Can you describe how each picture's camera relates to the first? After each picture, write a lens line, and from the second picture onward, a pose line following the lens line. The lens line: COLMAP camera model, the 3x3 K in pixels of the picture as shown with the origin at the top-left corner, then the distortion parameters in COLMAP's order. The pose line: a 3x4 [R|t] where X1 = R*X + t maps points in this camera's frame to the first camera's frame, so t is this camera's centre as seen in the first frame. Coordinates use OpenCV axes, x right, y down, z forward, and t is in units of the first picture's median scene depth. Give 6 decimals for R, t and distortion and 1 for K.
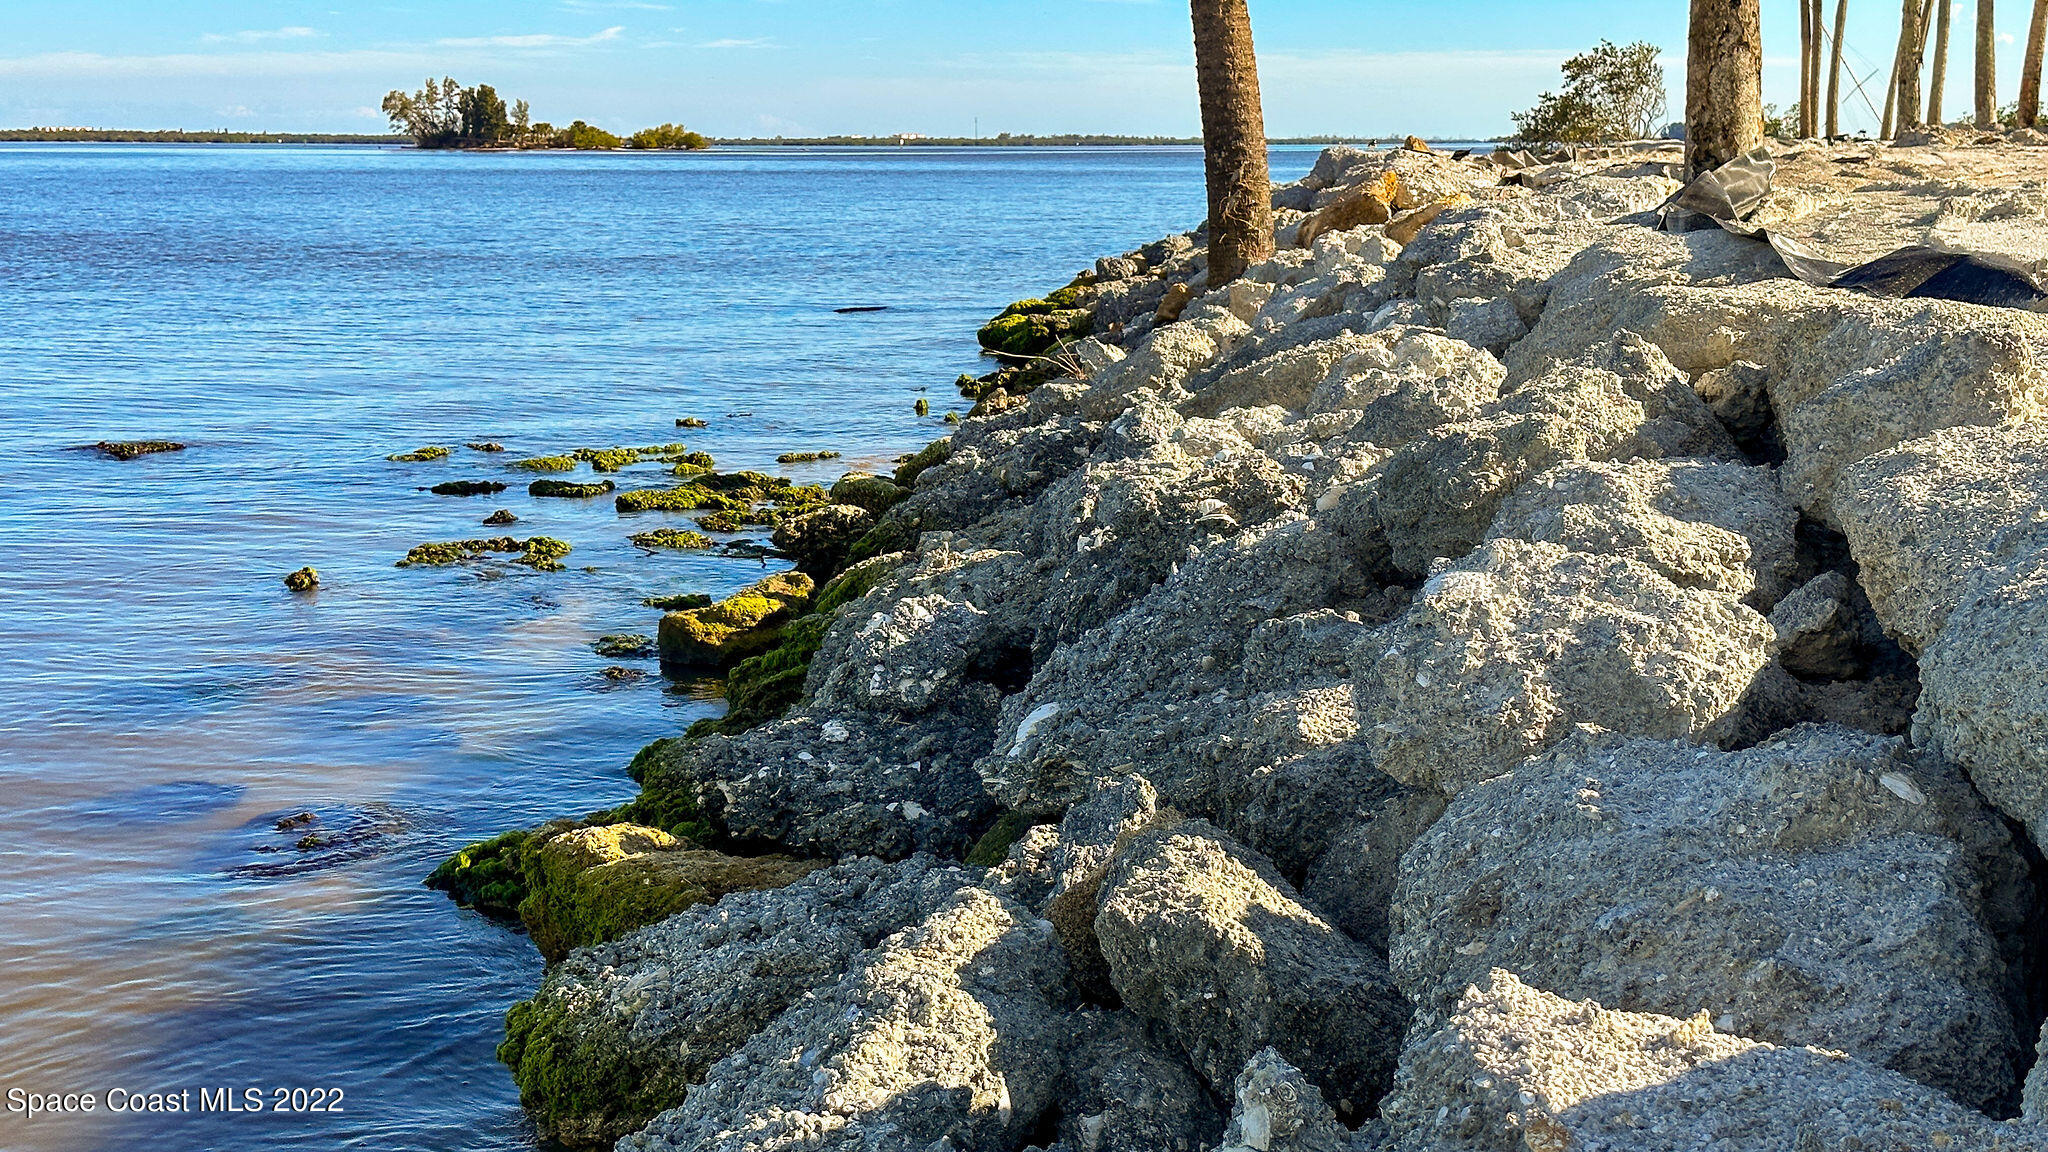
lens RADIAL K [[2812.1, 0, 1024.0], [0, 2812.1, 576.0], [0, 0, 1]] dist [0.173452, -0.113229]
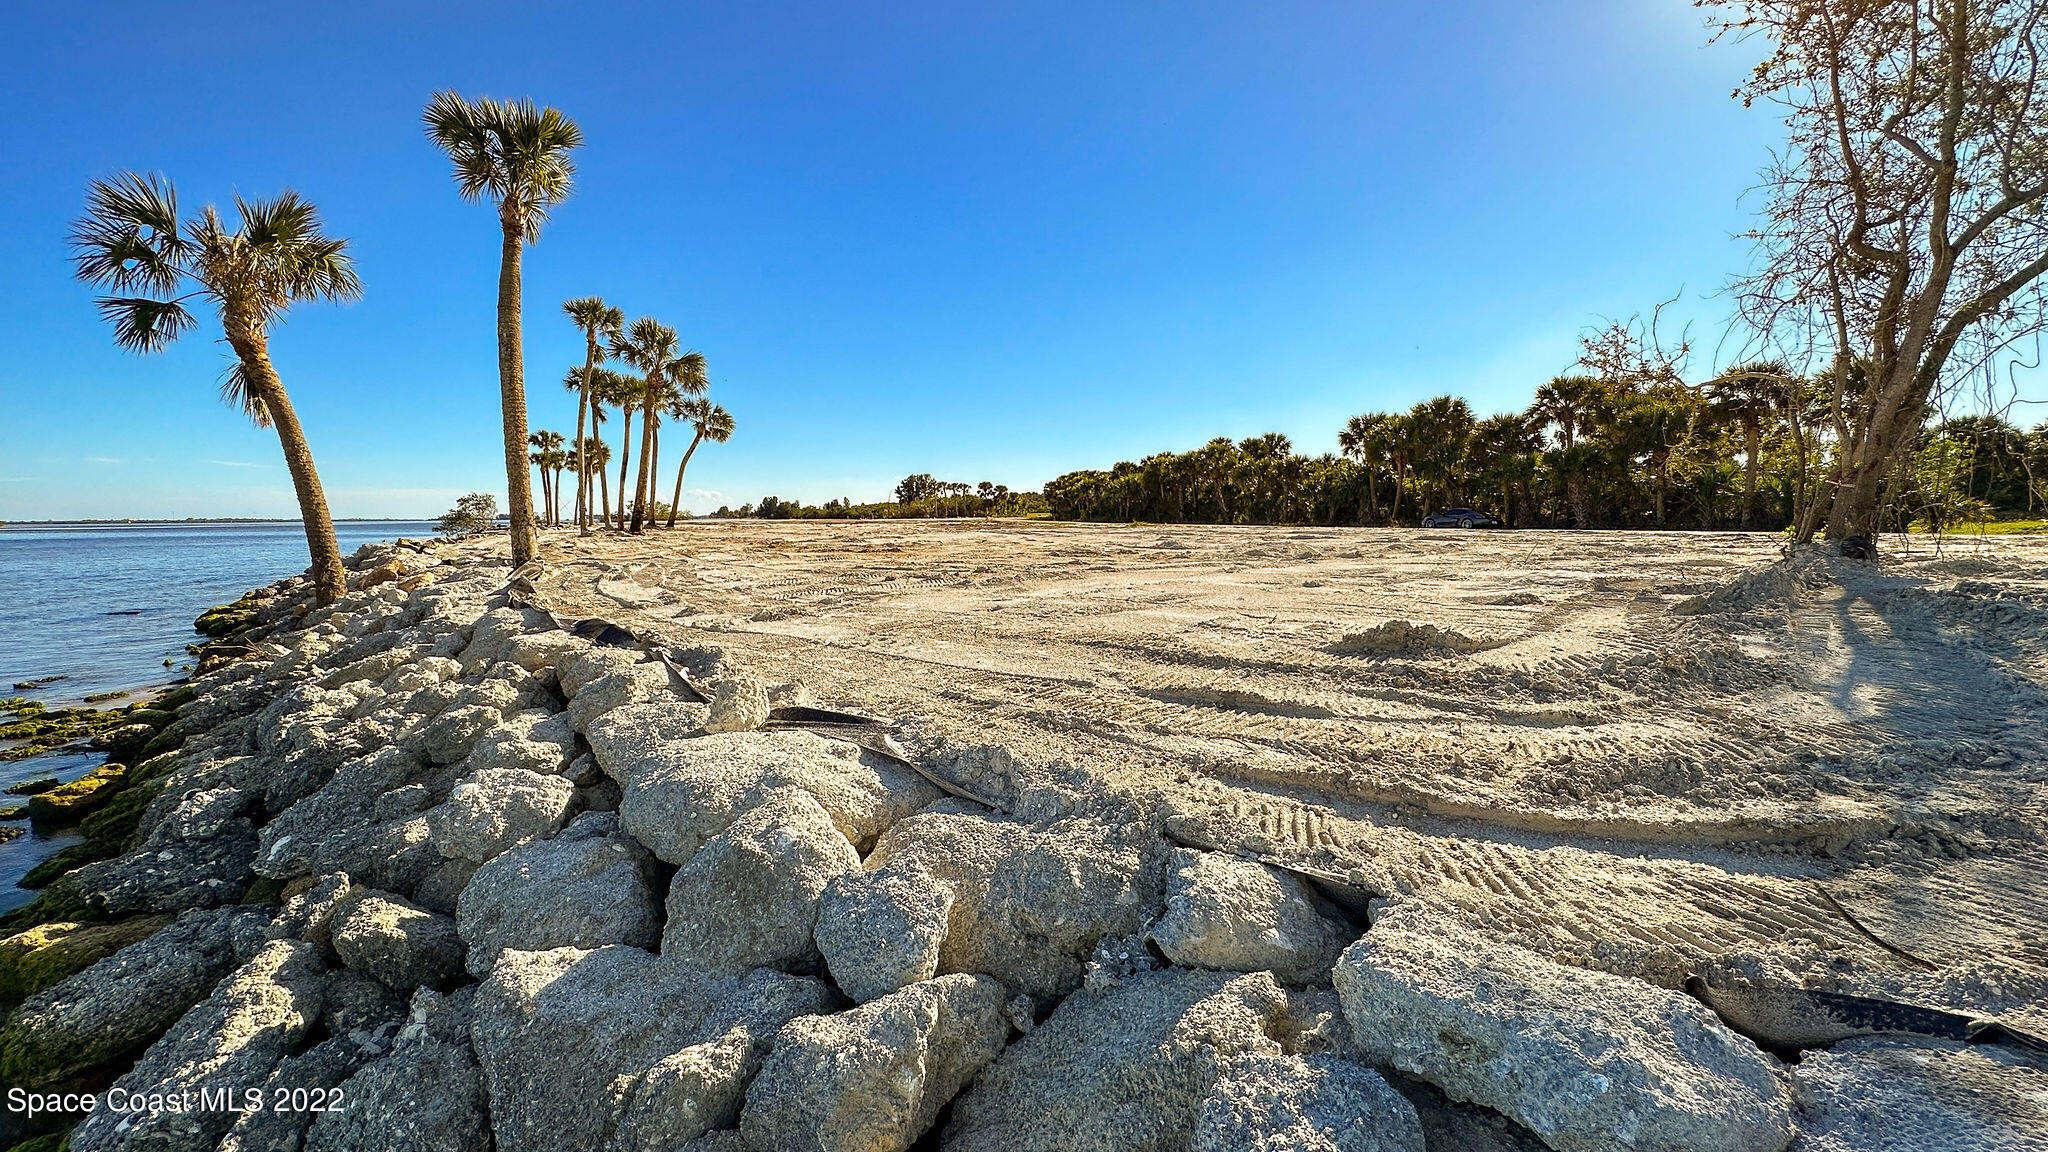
lens RADIAL K [[855.8, 0, 1016.0], [0, 855.8, 569.9], [0, 0, 1]] dist [-0.006963, 0.003899]
pose [[0.720563, -0.059669, 0.690817, -0.034350], [0.109744, 0.993547, -0.028651, -0.102258], [-0.684649, 0.096458, 0.722462, -0.098650]]
